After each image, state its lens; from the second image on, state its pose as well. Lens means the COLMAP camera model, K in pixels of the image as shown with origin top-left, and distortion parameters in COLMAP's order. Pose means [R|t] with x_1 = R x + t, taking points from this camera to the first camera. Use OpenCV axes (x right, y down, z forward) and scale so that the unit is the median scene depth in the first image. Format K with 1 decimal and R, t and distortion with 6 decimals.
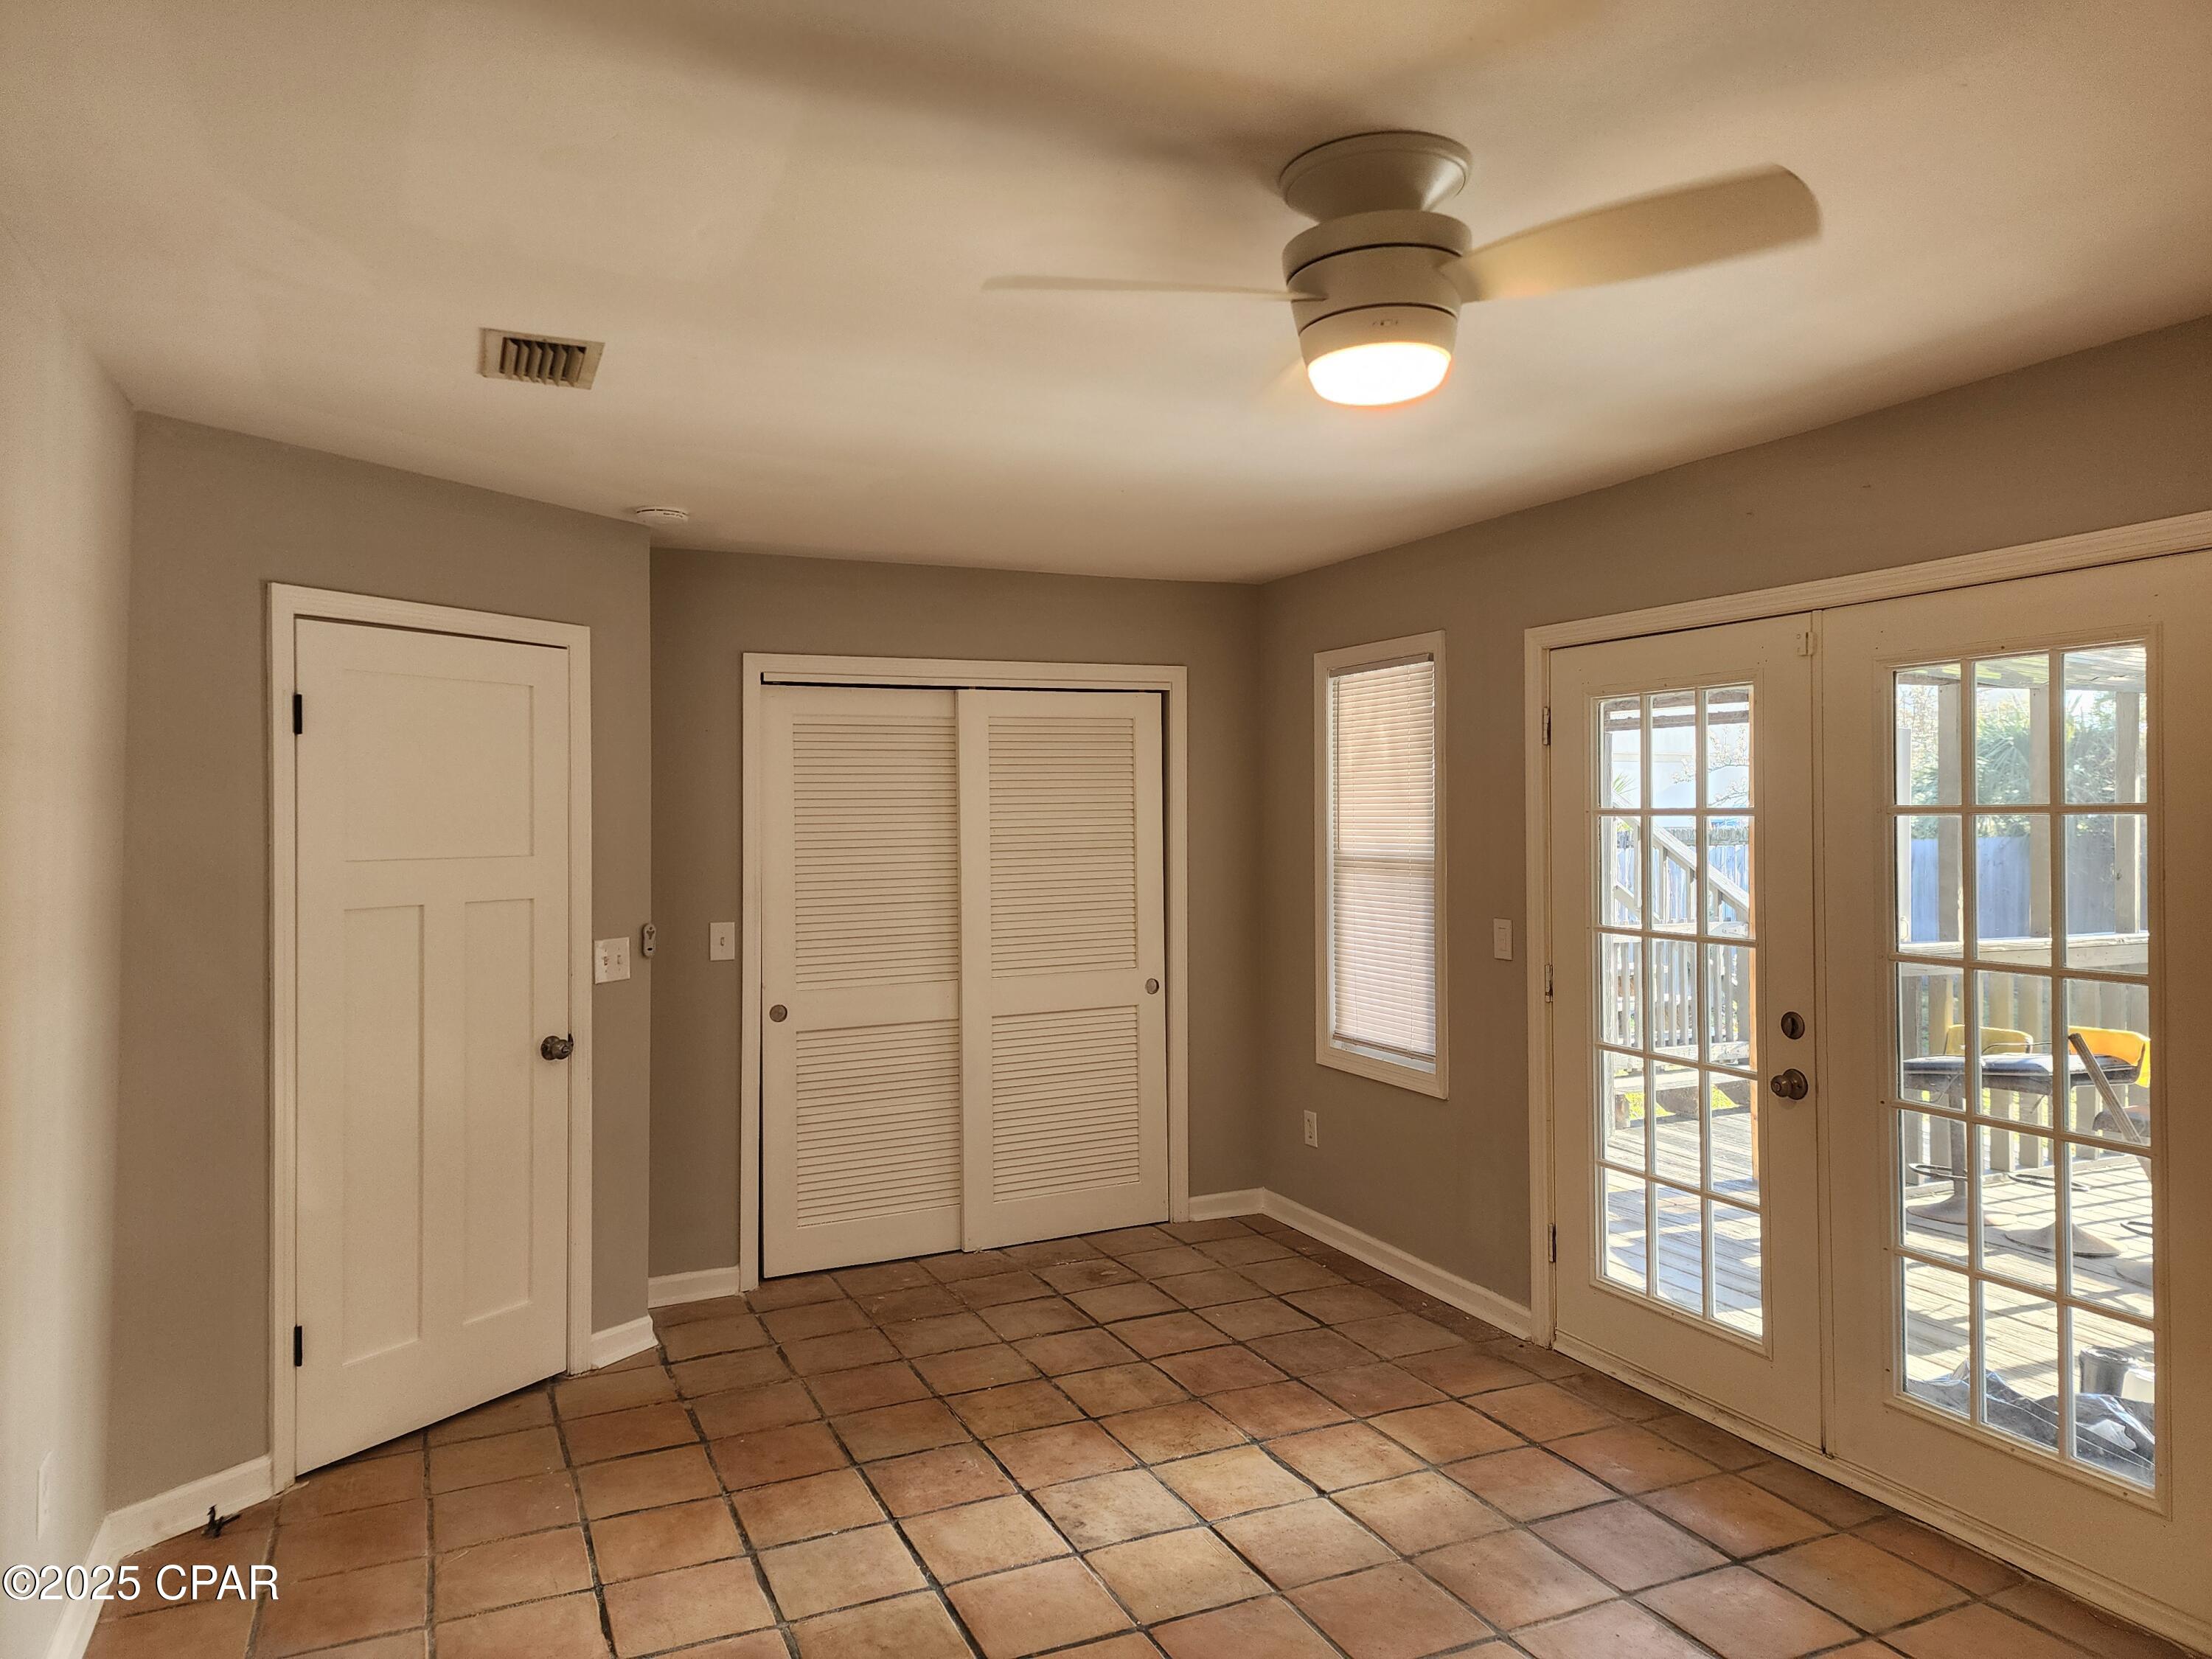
lens RADIAL K [[1500.1, 0, 1106.3], [0, 1500.1, 823.6], [0, 0, 1]] dist [0.077402, -0.059590]
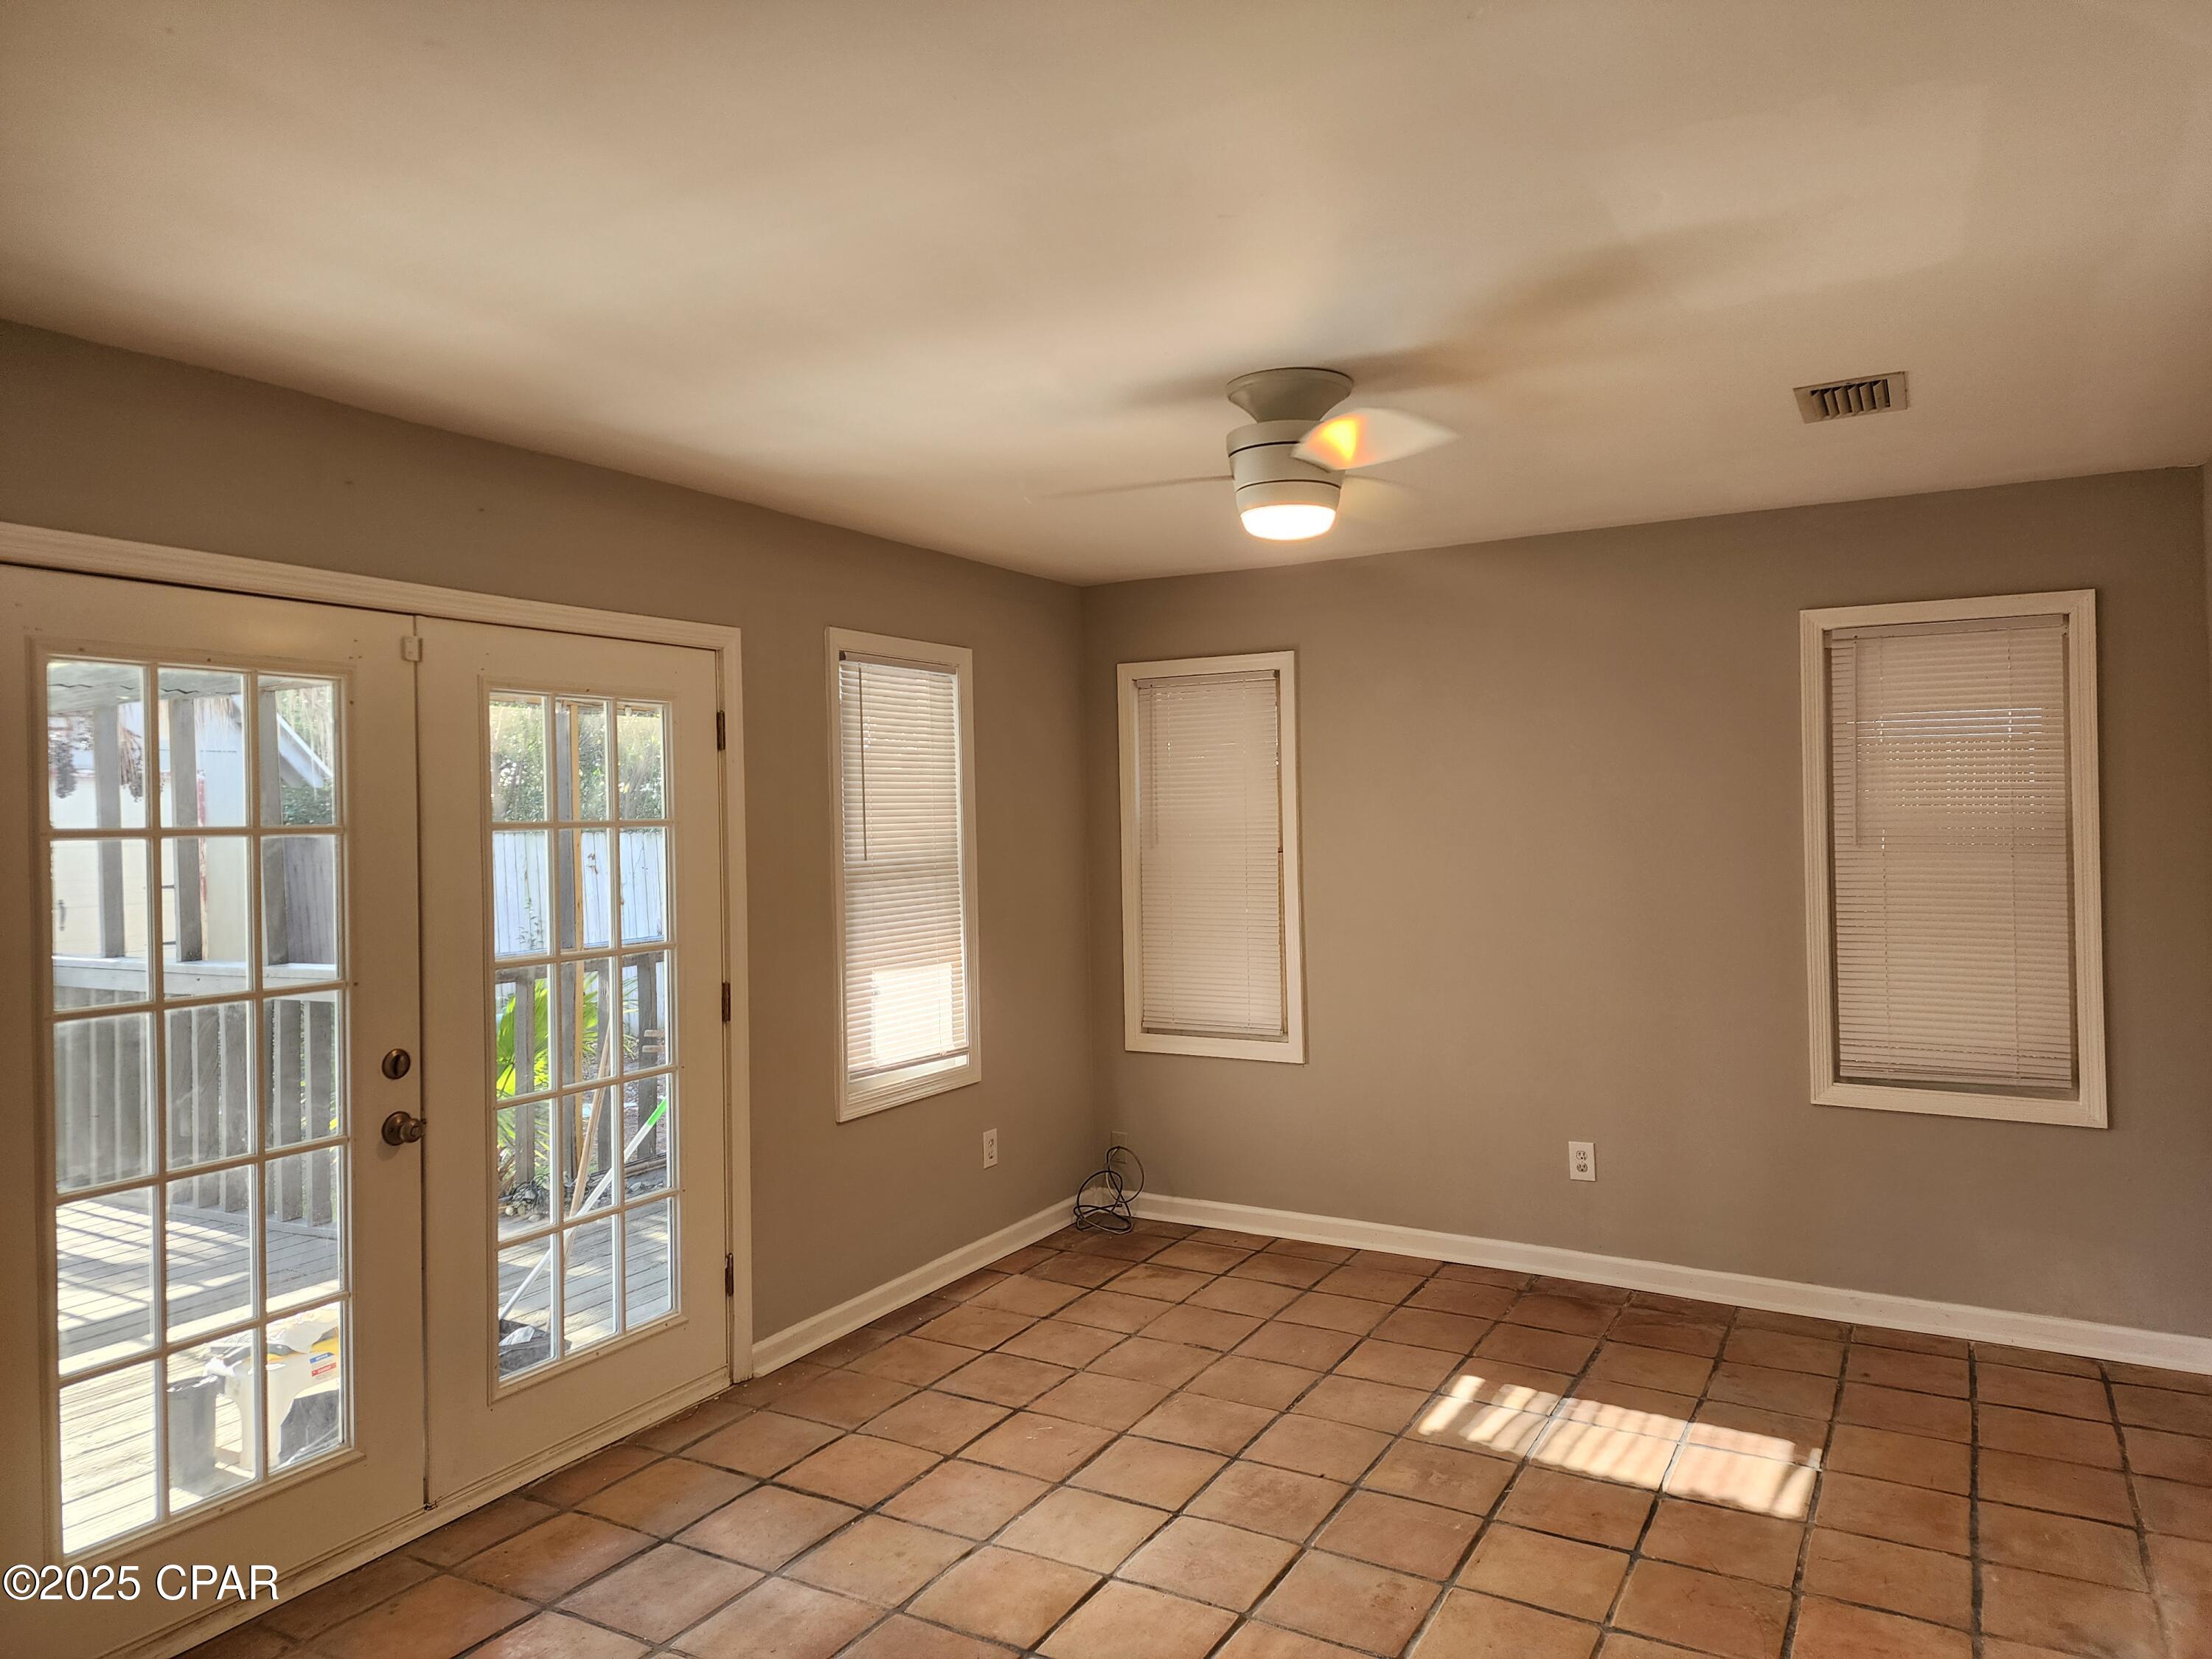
lens RADIAL K [[1500.1, 0, 1100.4], [0, 1500.1, 821.1], [0, 0, 1]] dist [0.077402, -0.059590]
pose [[-0.590211, 0.015725, 0.807096, -0.592700], [0.026844, 0.999640, 0.000154, -0.001809], [-0.806803, 0.021756, -0.590420, 1.320507]]
